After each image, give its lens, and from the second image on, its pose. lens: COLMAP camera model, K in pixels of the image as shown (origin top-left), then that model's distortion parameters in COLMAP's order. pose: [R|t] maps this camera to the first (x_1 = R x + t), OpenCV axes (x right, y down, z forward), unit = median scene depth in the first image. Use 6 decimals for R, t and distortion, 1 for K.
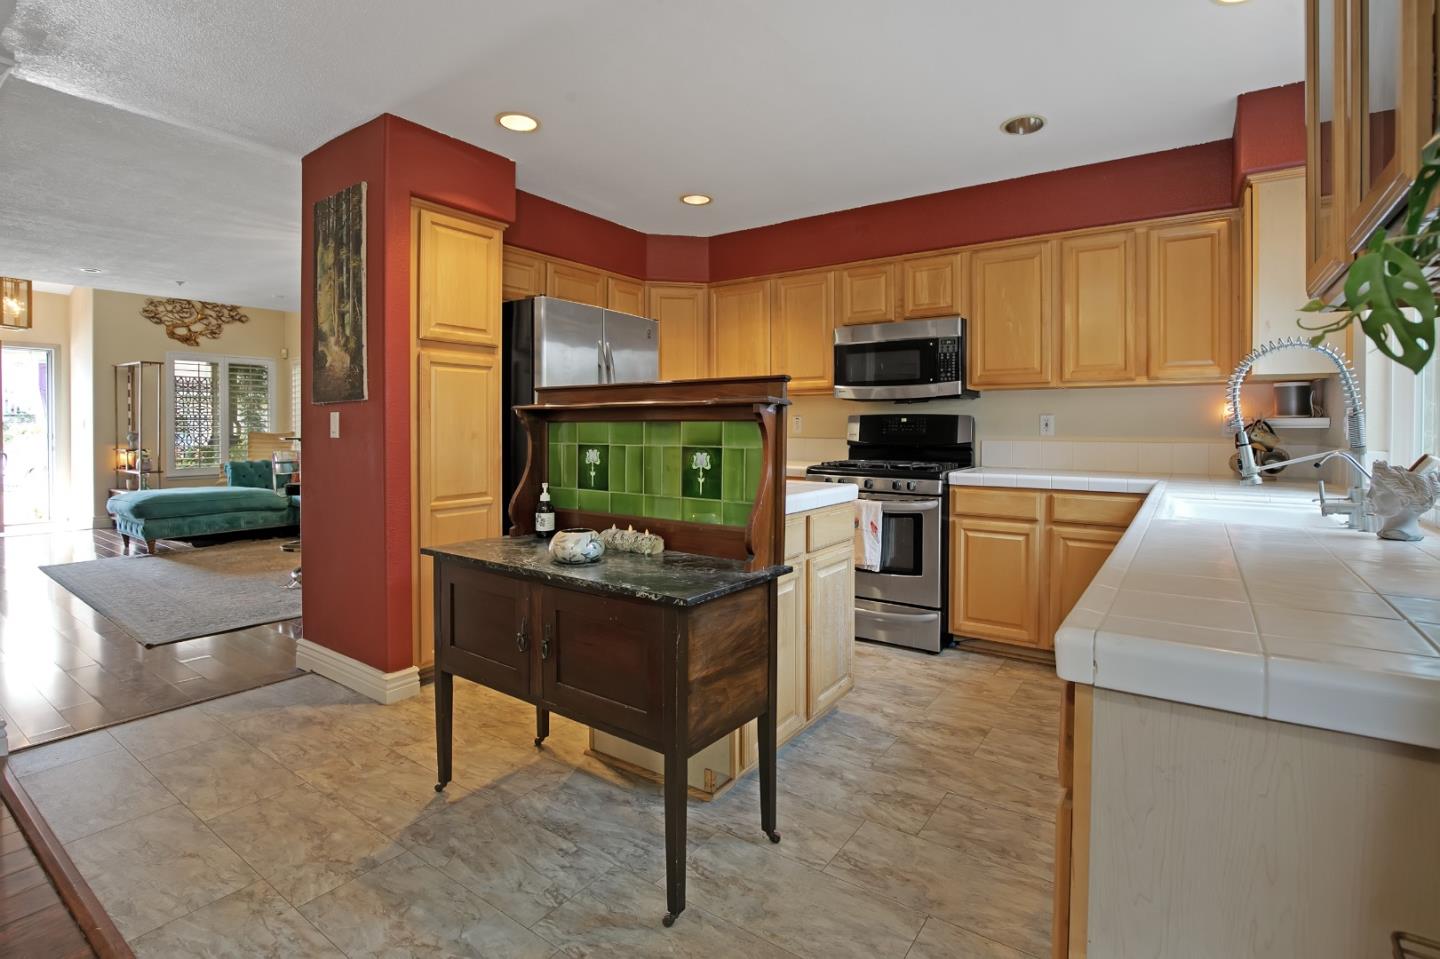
lens RADIAL K [[676.1, 0, 701.0], [0, 676.1, 446.3], [0, 0, 1]] dist [-0.023722, 0.001720]
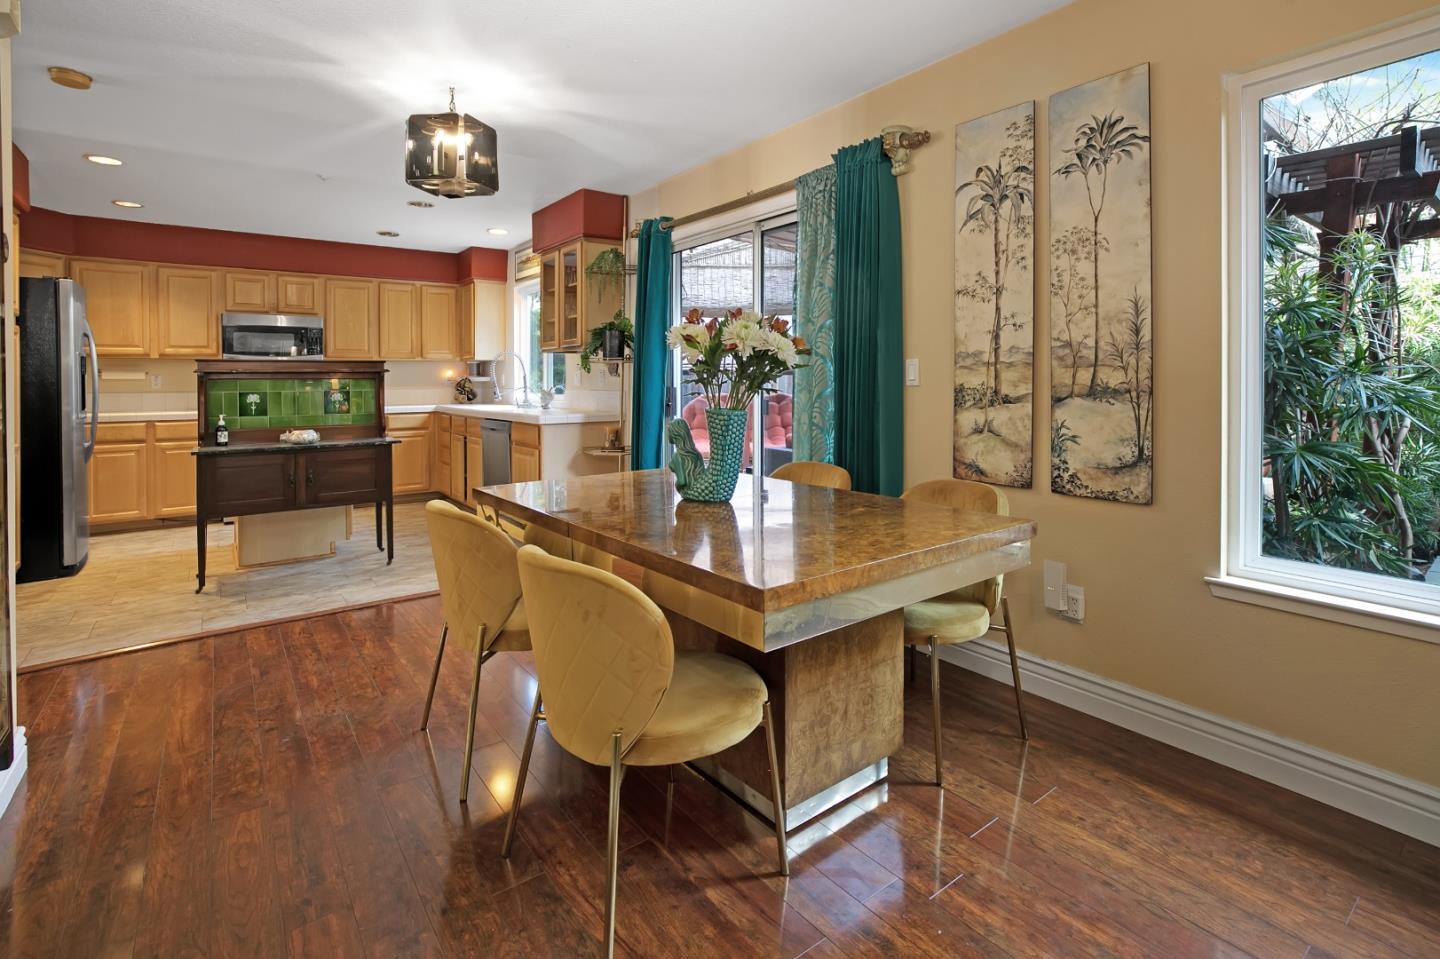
lens RADIAL K [[676.1, 0, 752.7], [0, 676.1, 395.4], [0, 0, 1]] dist [-0.023722, 0.001720]
pose [[0.280632, -0.024117, 0.959512, -1.041231], [0.034957, 0.999278, 0.014892, 0.018981], [-0.959179, 0.029362, 0.281273, -0.555532]]
